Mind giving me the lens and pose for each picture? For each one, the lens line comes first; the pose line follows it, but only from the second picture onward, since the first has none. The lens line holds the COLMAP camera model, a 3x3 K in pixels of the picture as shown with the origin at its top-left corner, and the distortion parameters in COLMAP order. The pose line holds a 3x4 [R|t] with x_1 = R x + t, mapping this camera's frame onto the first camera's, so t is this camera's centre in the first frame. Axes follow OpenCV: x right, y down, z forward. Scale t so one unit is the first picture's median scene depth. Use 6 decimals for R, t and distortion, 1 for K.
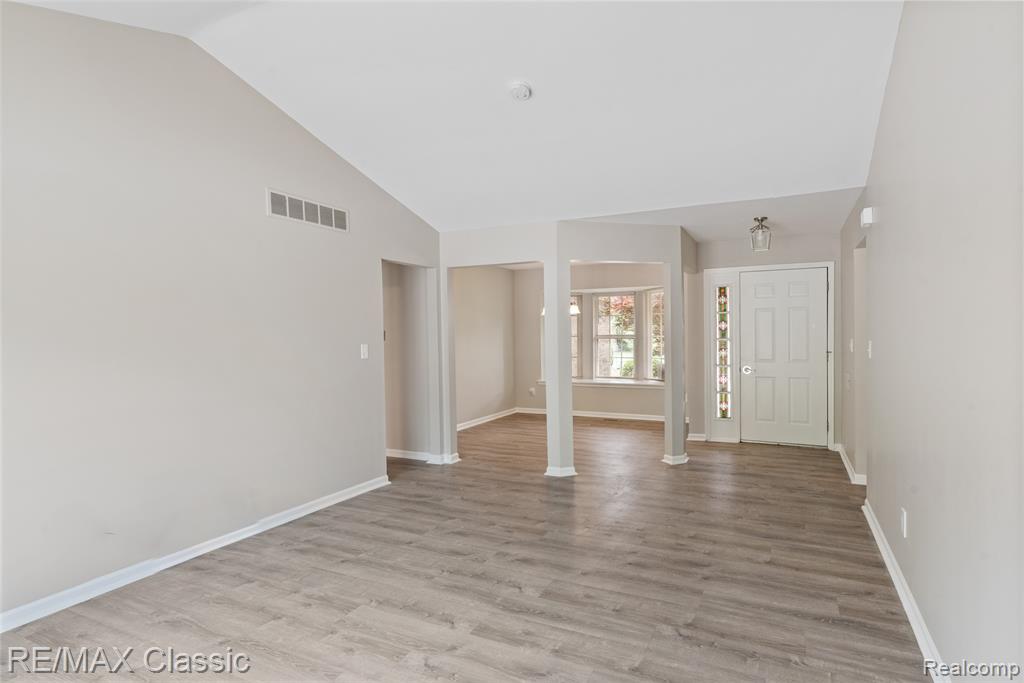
lens RADIAL K [[547.4, 0, 518.2], [0, 547.4, 343.0], [0, 0, 1]] dist [0.002852, 0.000048]
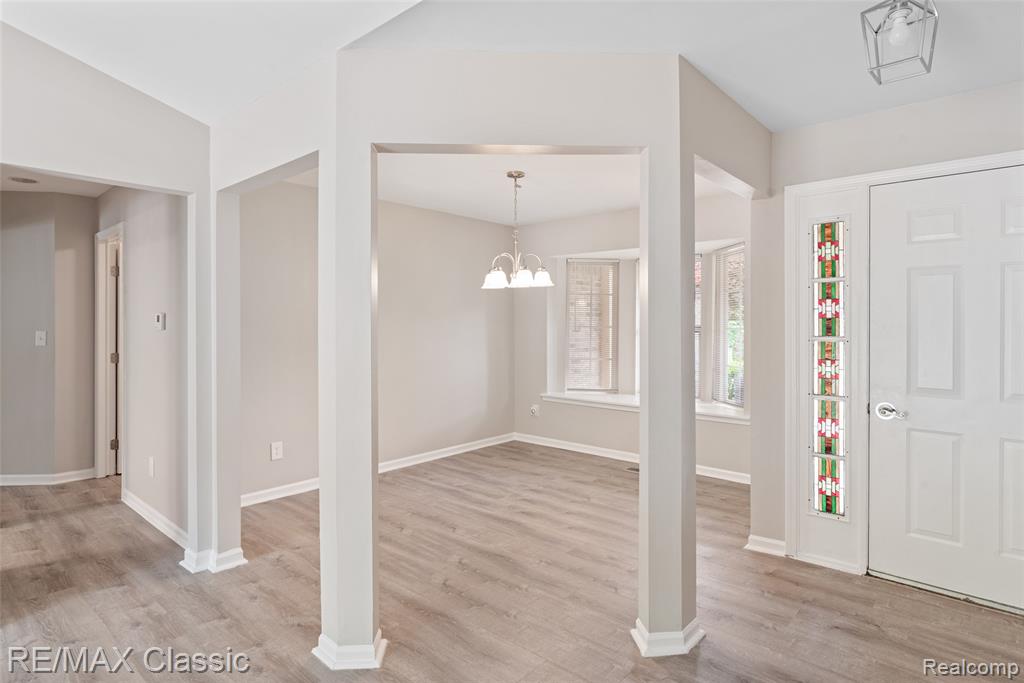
lens RADIAL K [[554.4, 0, 518.2], [0, 554.4, 327.1], [0, 0, 1]] dist [-0.001164, -0.000092]
pose [[0.965824, 0.014810, -0.258774, 0.245042], [-0.016641, 0.999850, -0.004885, -0.009901], [0.258662, 0.009024, 0.965926, 0.492014]]
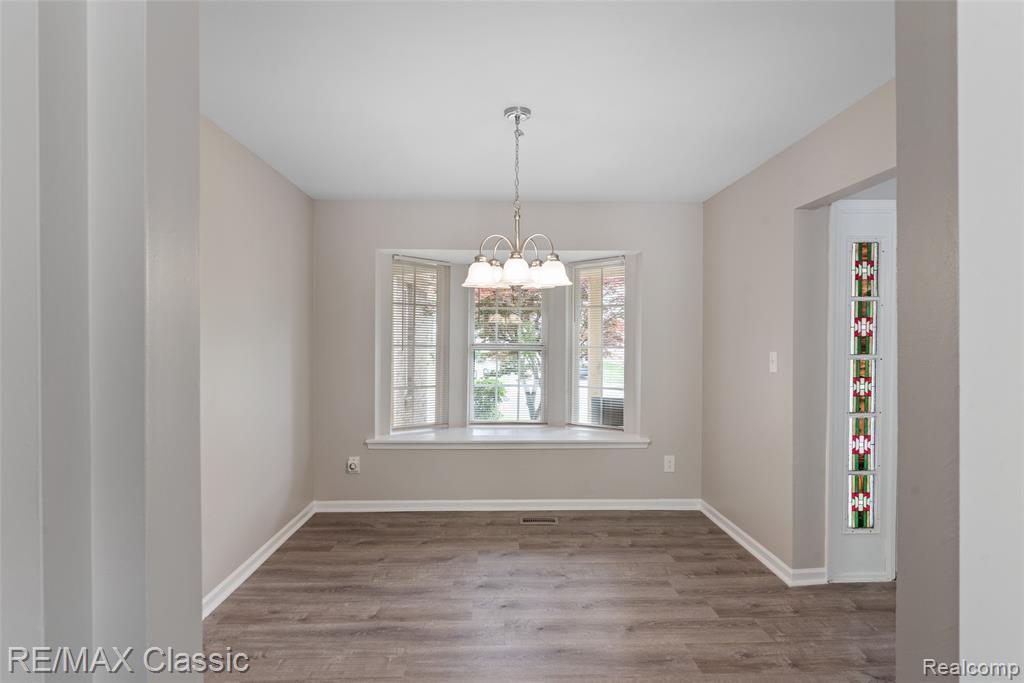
lens RADIAL K [[547.4, 0, 518.2], [0, 547.4, 343.0], [0, 0, 1]] dist [0.002852, 0.000048]
pose [[0.882949, 0.009134, 0.469379, -0.096579], [-0.003203, 0.999905, -0.013433, -0.011324], [-0.469457, 0.010358, 0.882894, 0.730309]]
